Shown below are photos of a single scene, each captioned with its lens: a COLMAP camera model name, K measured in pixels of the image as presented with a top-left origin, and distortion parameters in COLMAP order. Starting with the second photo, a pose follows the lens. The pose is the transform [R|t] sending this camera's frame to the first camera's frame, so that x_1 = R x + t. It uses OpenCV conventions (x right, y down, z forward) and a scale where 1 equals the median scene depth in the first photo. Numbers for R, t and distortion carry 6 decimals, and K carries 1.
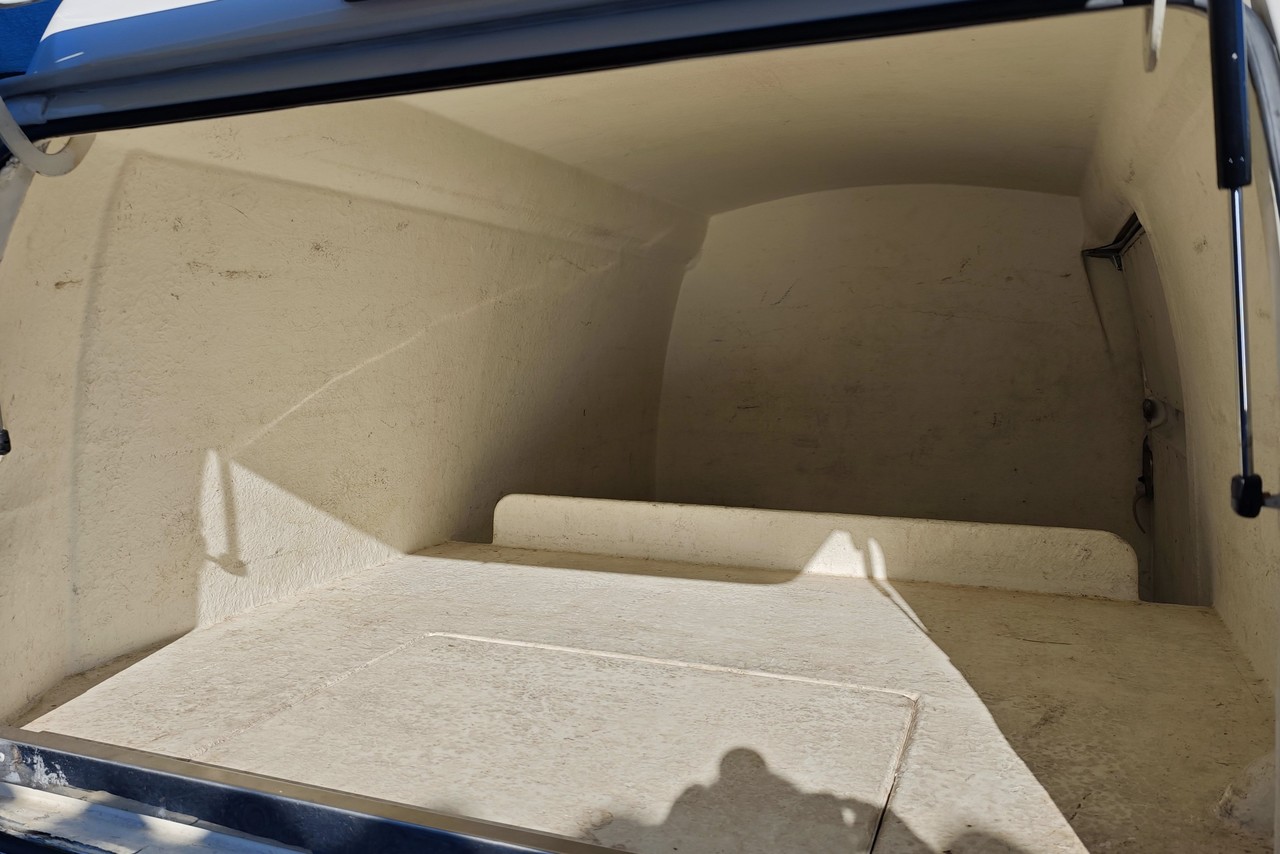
lens RADIAL K [[969.8, 0, 603.1], [0, 969.8, 432.7], [0, 0, 1]] dist [0.035838, -0.043491]
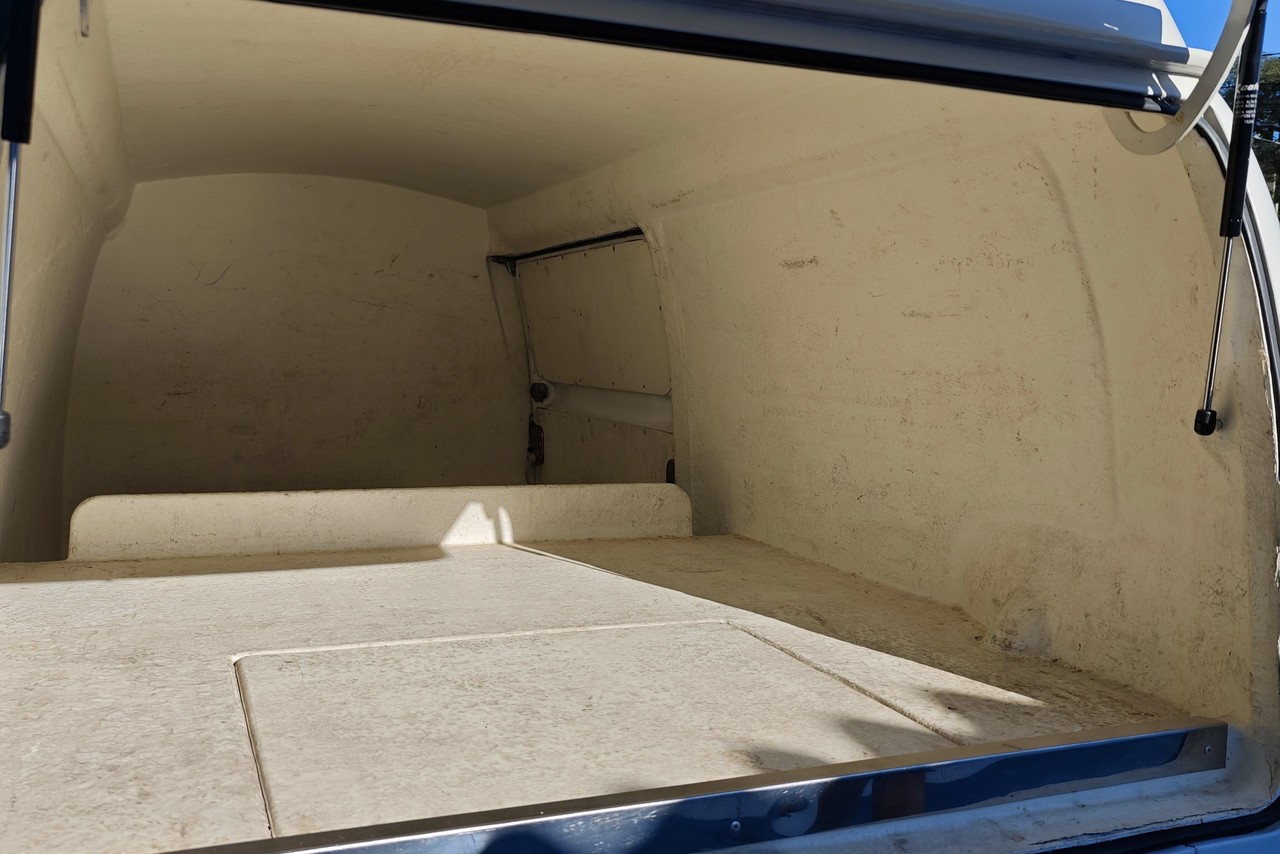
lens RADIAL K [[980.7, 0, 503.4], [0, 980.7, 414.0], [0, 0, 1]] dist [0.030638, -0.032941]
pose [[0.762657, -0.022983, 0.646394, -0.510898], [0.029999, 0.999550, 0.000145, 0.005453], [-0.646107, 0.019281, 0.763003, 0.189980]]
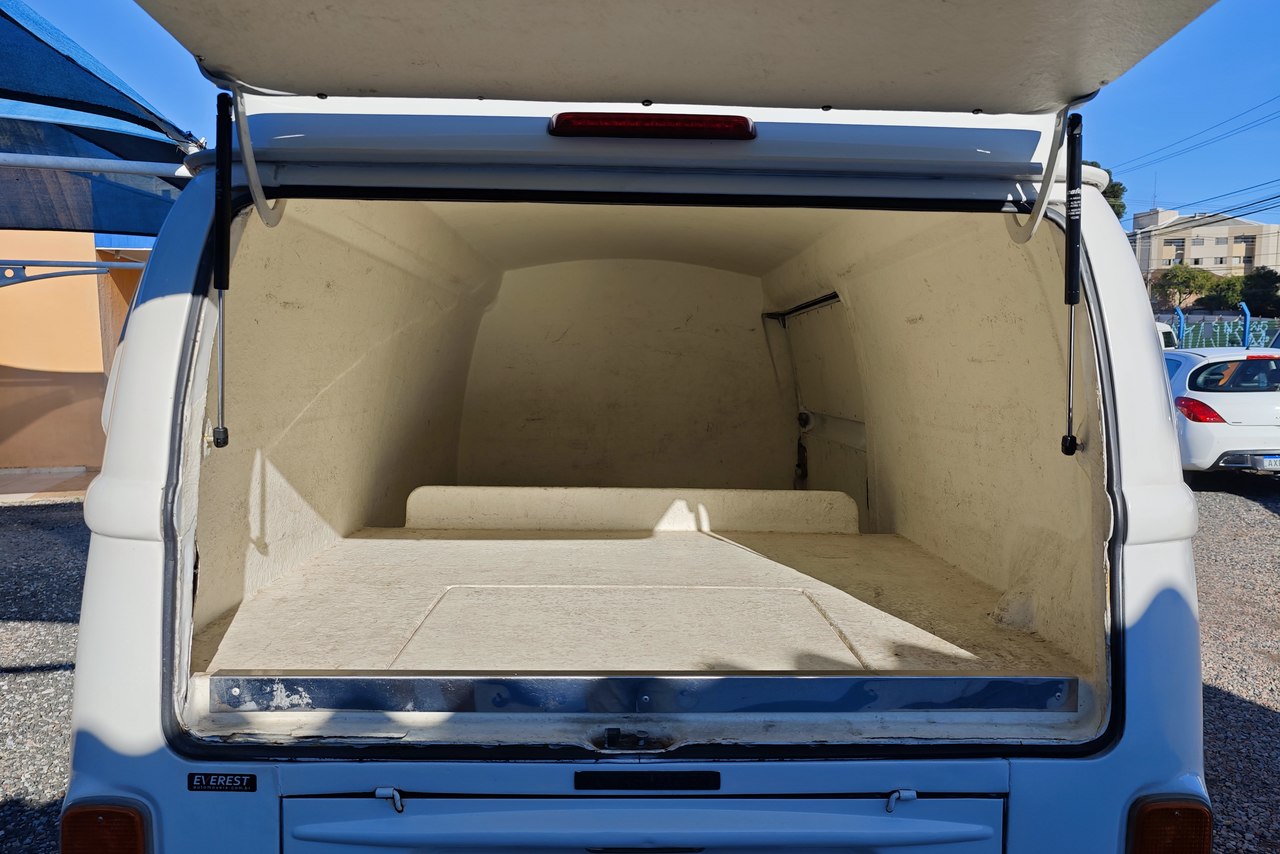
lens RADIAL K [[803.8, 0, 640.0], [0, 803.8, 427.0], [0, 0, 1]] dist [0.009972, -0.000778]
pose [[0.914954, -0.006991, 0.403498, -0.356191], [0.016204, 0.999680, -0.019424, 0.016427], [-0.403234, 0.024310, 0.914774, -0.094185]]
